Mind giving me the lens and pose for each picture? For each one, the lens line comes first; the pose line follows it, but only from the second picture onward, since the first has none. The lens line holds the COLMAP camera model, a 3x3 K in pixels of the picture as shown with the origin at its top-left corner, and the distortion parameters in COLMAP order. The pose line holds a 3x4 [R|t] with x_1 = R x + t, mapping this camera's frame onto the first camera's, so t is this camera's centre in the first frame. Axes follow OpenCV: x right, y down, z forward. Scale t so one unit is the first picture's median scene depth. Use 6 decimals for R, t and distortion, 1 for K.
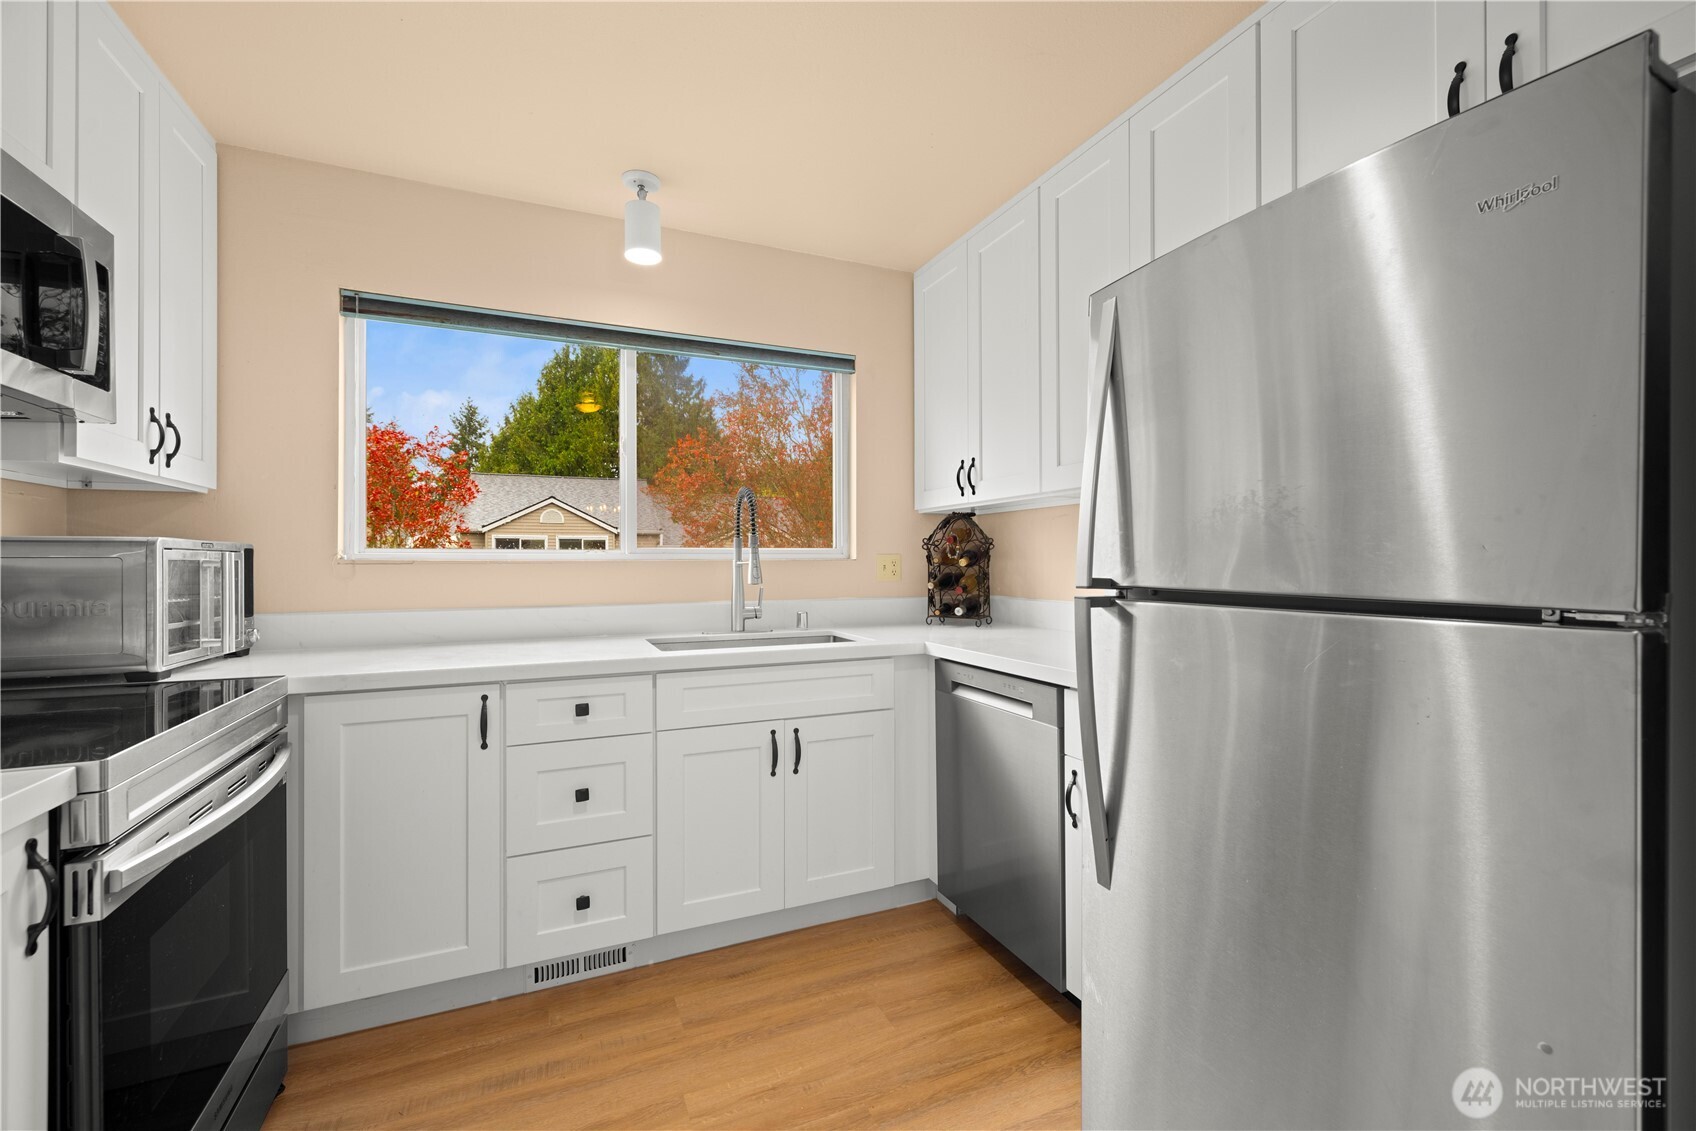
lens RADIAL K [[709.5, 0, 854.1], [0, 709.5, 562.8], [0, 0, 1]] dist [0.002954, 0.000186]
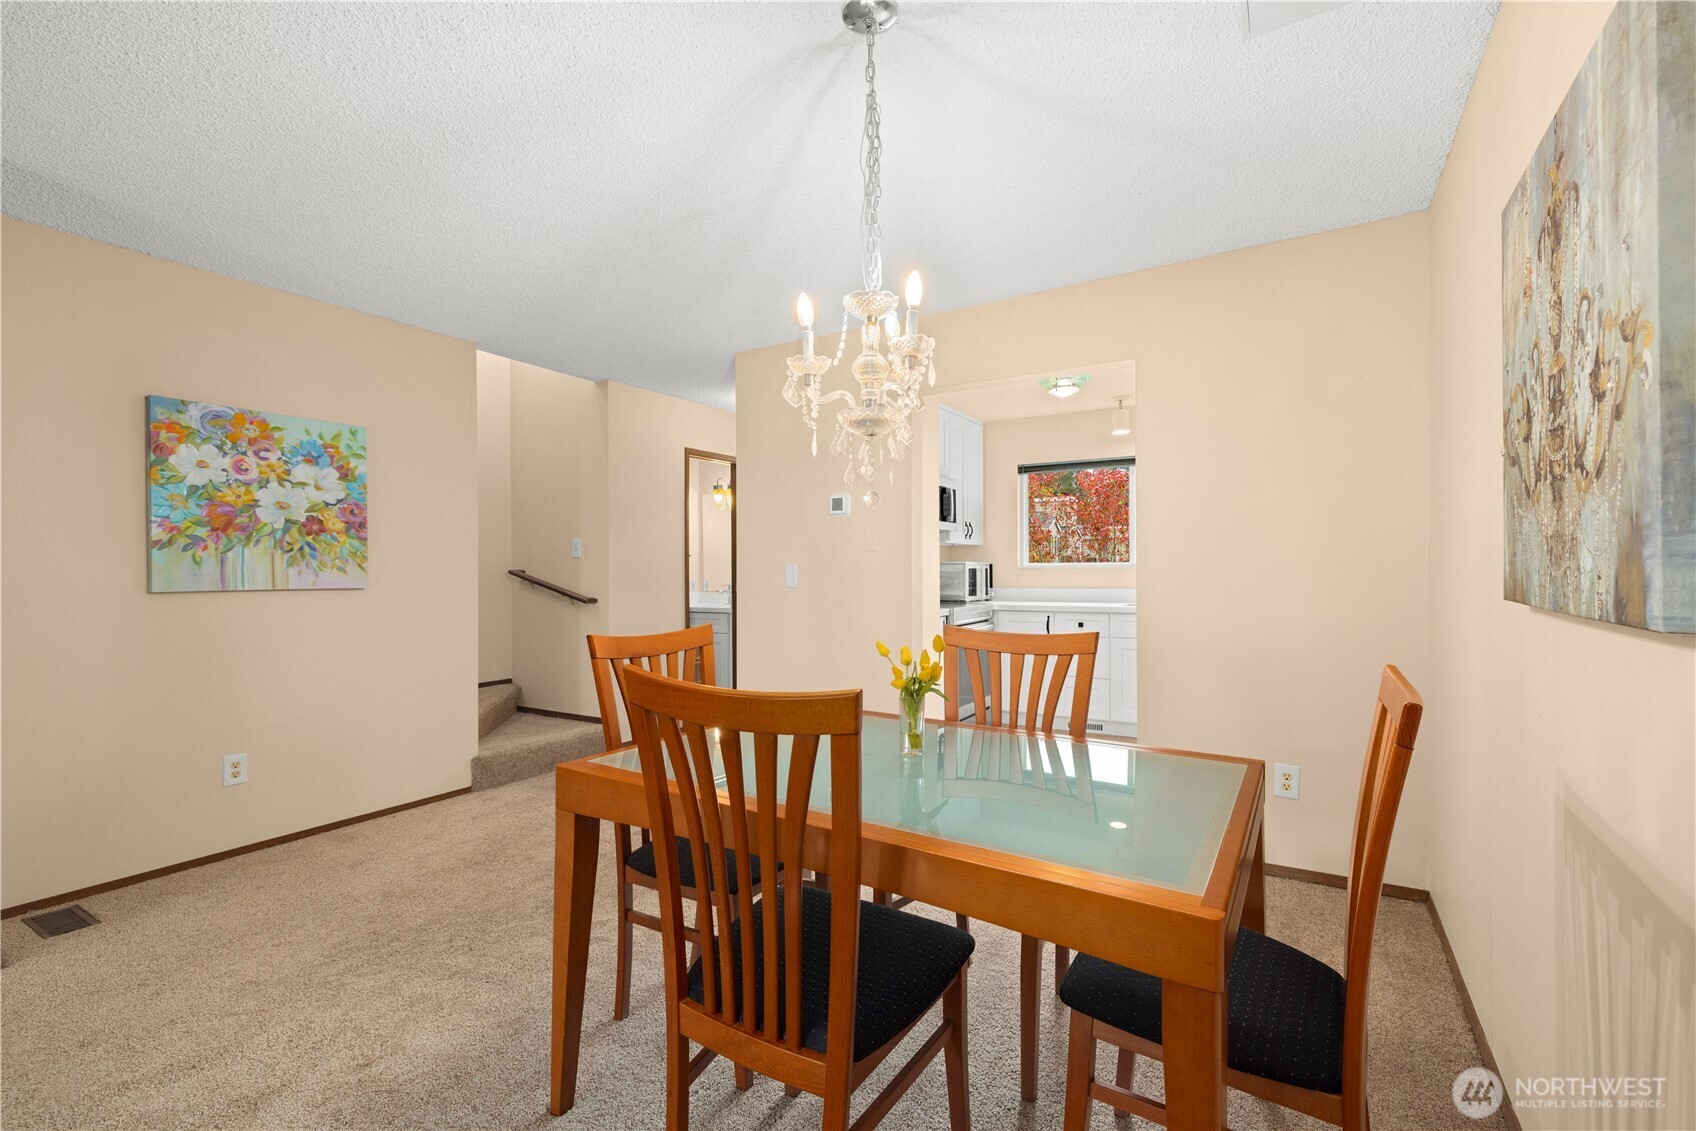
lens RADIAL K [[709.5, 0, 854.1], [0, 709.5, 562.8], [0, 0, 1]] dist [0.002954, 0.000186]
pose [[0.560304, -0.009845, -0.828229, 1.338964], [0.002476, 0.999945, -0.010212, 0.003525], [0.828283, 0.003671, 0.560297, -1.176344]]
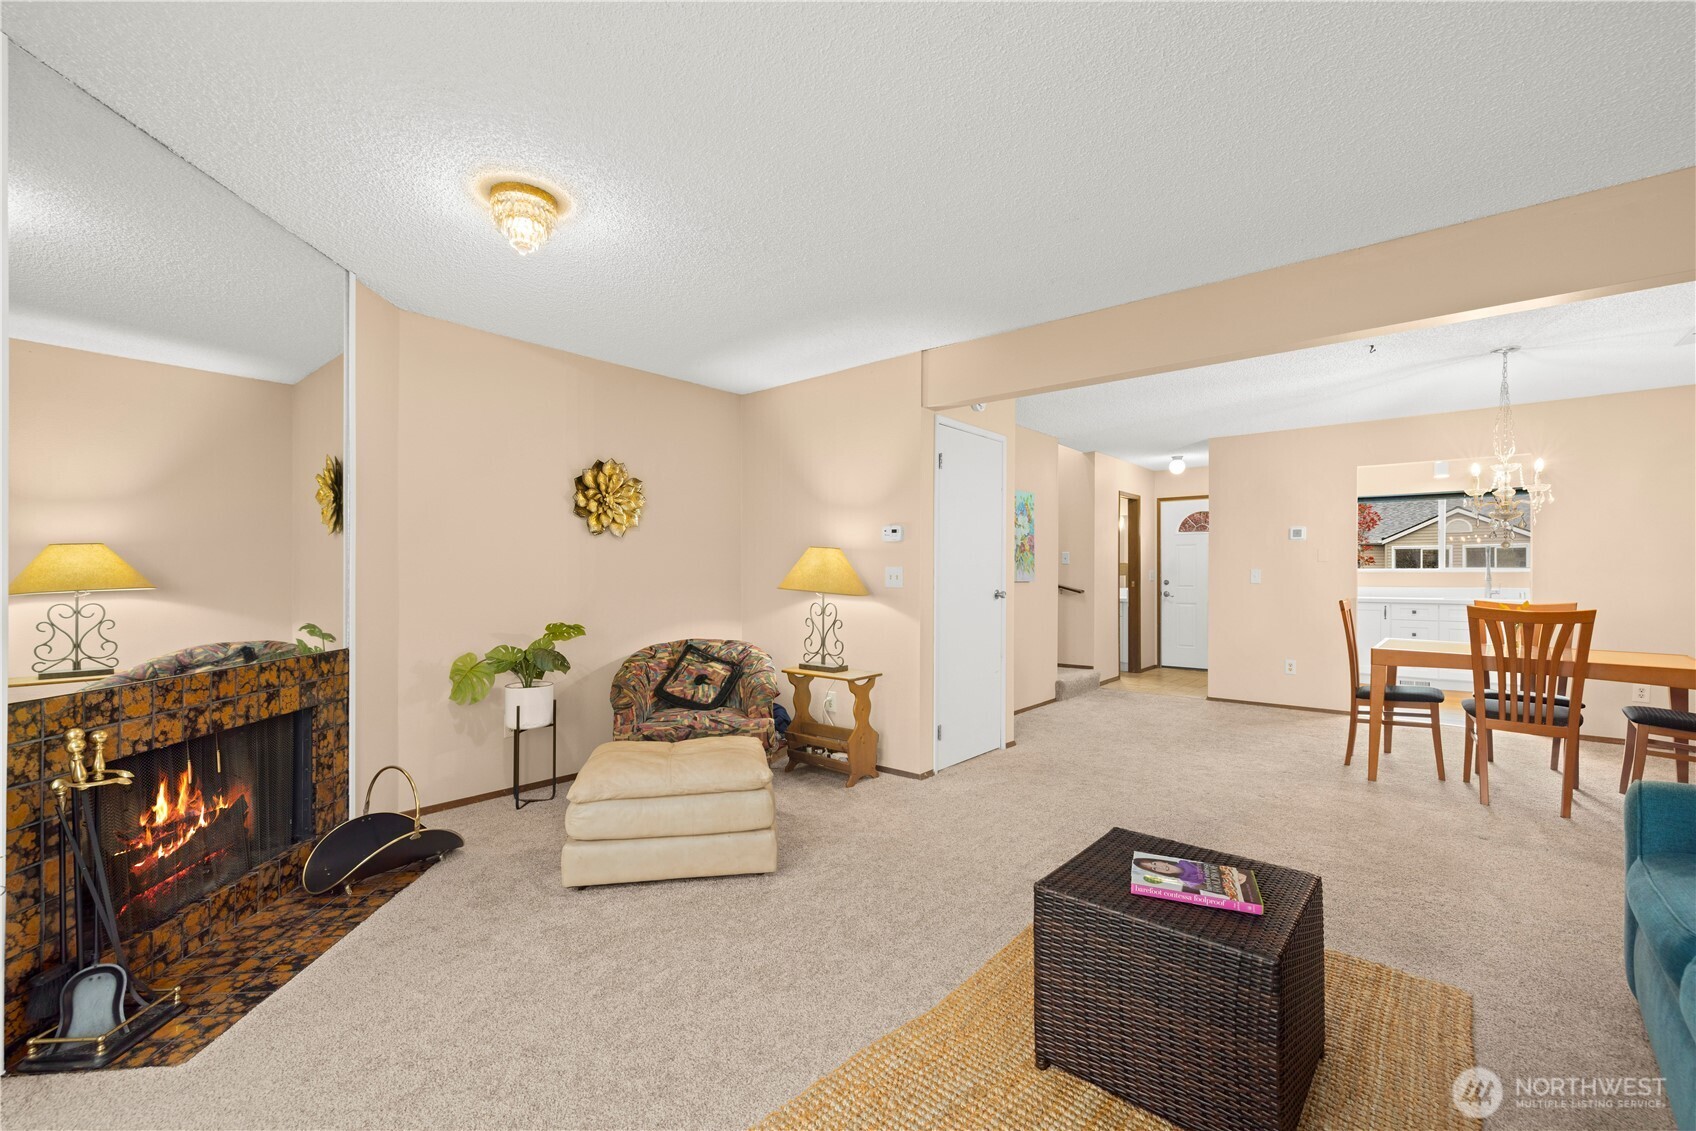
lens RADIAL K [[709.5, 0, 854.1], [0, 709.5, 562.8], [0, 0, 1]] dist [0.002954, 0.000186]
pose [[0.434813, -0.006503, -0.900497, 1.745558], [-0.003977, 0.999950, -0.009142, -0.007391], [0.900512, 0.007556, 0.434766, -3.361808]]
